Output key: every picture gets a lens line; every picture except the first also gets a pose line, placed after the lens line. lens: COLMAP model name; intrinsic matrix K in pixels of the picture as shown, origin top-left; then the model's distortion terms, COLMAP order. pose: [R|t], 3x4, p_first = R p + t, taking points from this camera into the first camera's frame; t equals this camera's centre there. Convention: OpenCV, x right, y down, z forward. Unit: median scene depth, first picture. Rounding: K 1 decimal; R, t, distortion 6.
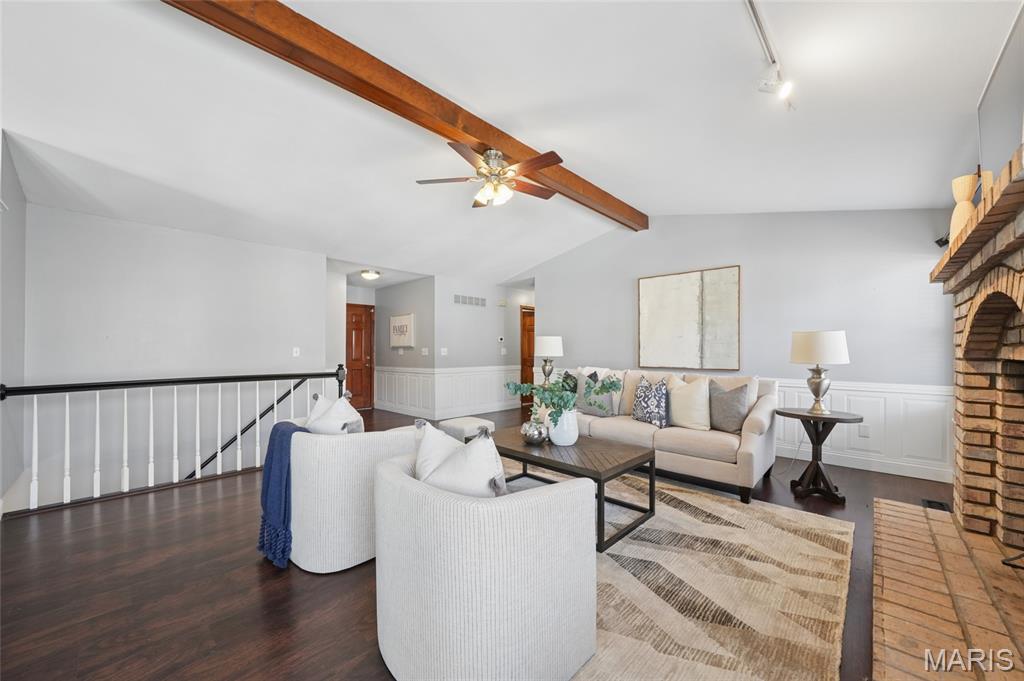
lens RADIAL K [[370.7, 0, 519.7], [0, 370.7, 347.0], [0, 0, 1]] dist [-0.015369, 0.000647]
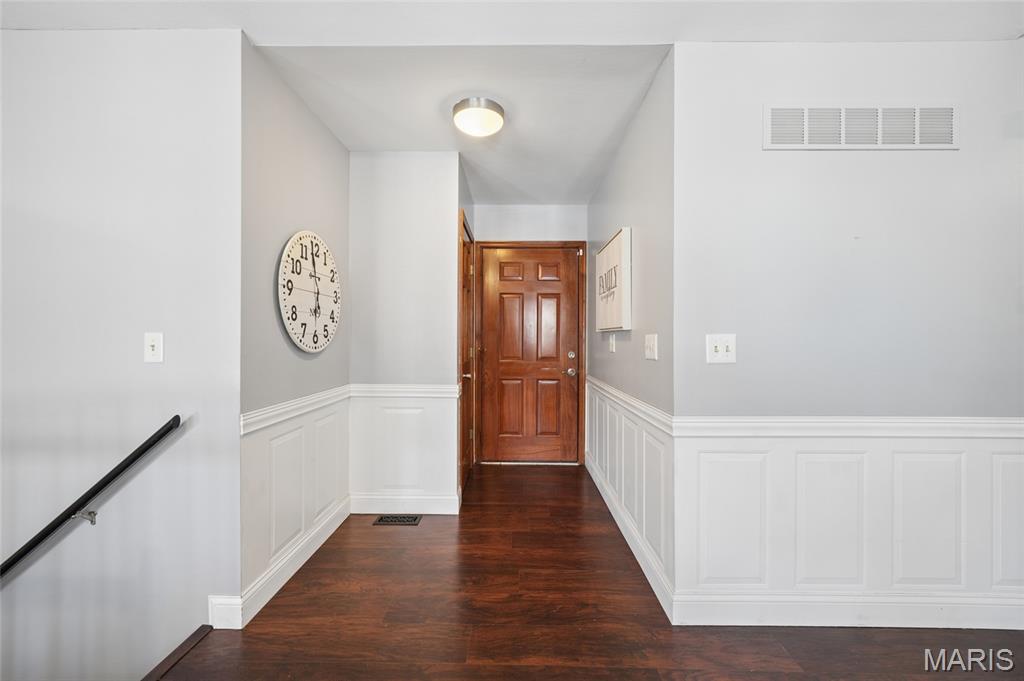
lens RADIAL K [[411.1, 0, 510.2], [0, 411.1, 336.7], [0, 0, 1]] dist [-0.000766, 0.000051]
pose [[0.674633, 0.002733, -0.738148, -0.091032], [0.003891, 0.999966, 0.007259, 0.002230], [0.738143, -0.007770, 0.674599, 0.669925]]
